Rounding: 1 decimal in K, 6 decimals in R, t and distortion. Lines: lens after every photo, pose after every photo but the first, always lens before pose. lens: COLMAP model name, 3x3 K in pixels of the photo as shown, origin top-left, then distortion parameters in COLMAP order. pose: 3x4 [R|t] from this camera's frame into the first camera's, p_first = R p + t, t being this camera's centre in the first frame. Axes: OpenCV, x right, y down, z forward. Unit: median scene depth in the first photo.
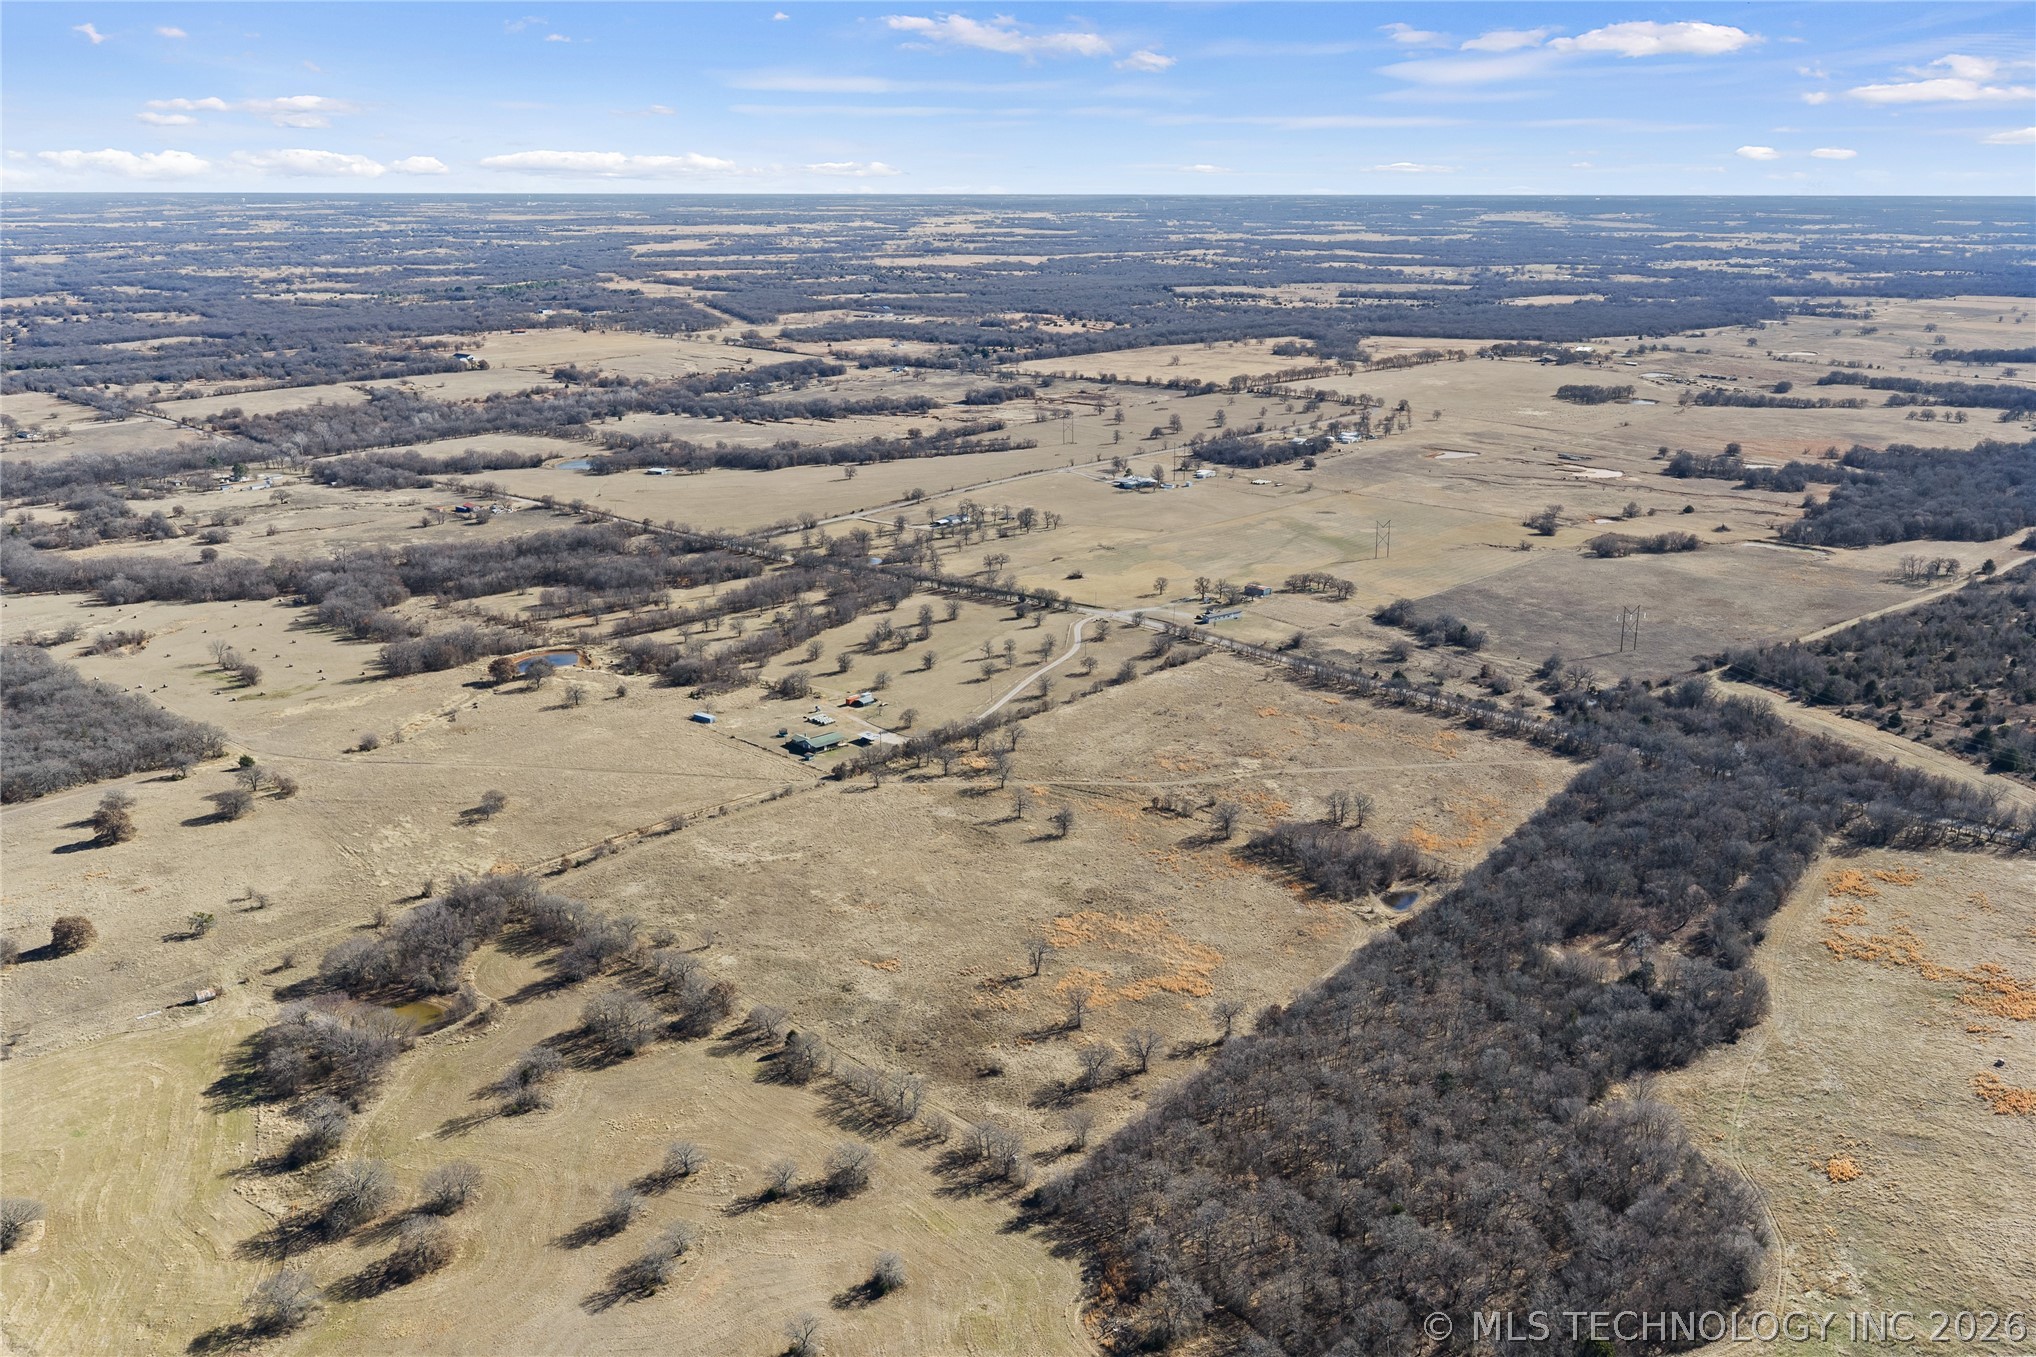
lens RADIAL K [[1694.2, 0, 1088.1], [0, 1694.2, 747.4], [0, 0, 1]] dist [0.039414, 0.002612]
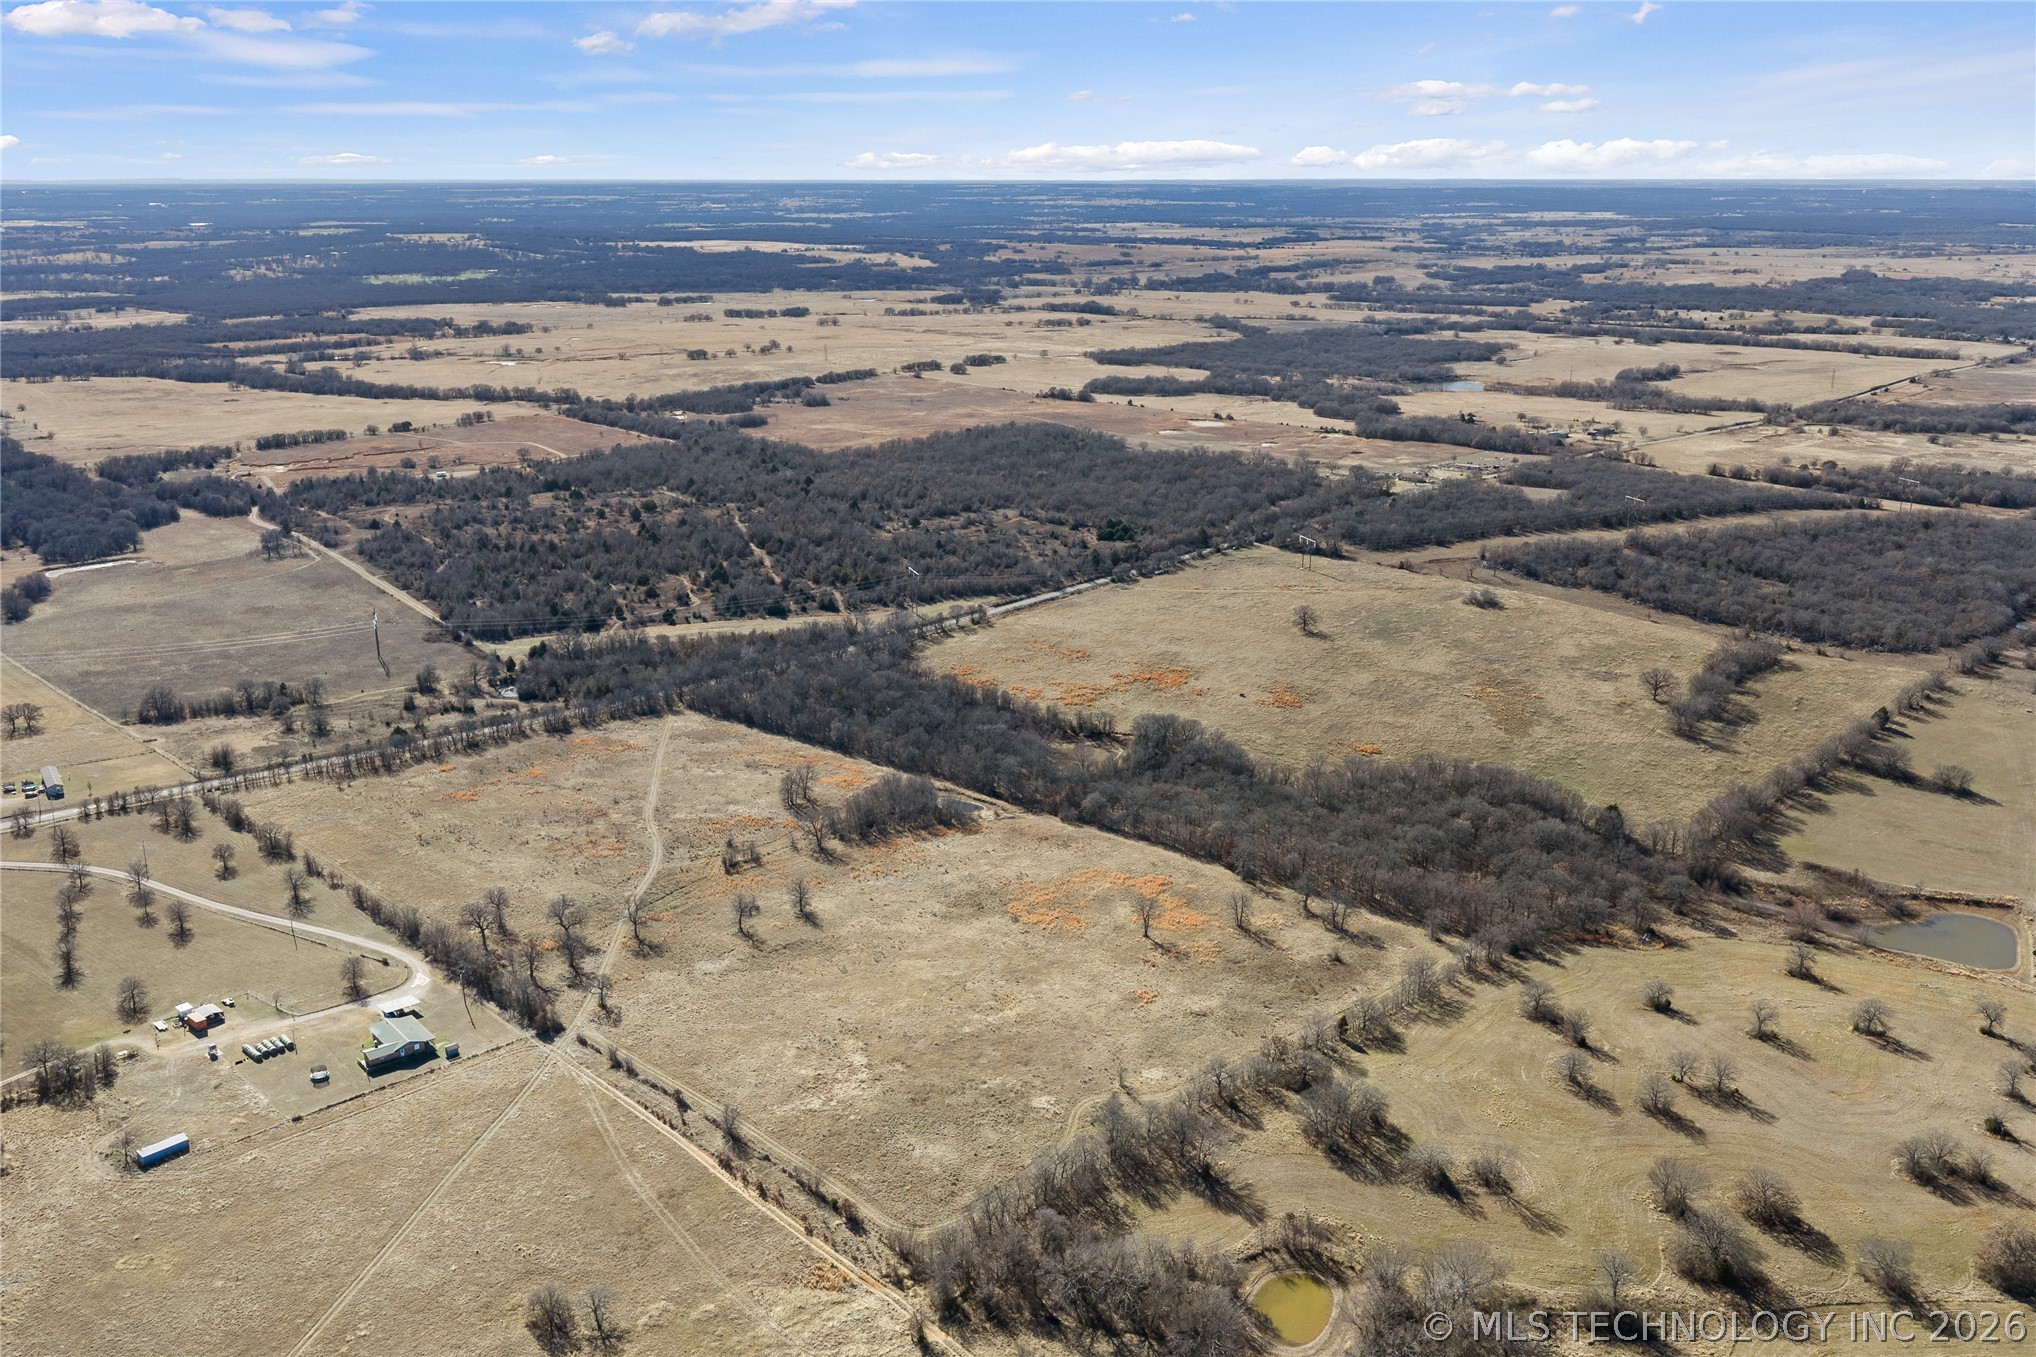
lens RADIAL K [[1675.6, 0, 1009.6], [0, 1675.6, 676.4], [0, 0, 1]] dist [0.013362, -0.002668]
pose [[0.082131, -0.293020, 0.952572, -0.986332], [0.324008, 0.911730, 0.252521, -0.300601], [-0.942483, 0.287901, 0.169822, 0.886831]]
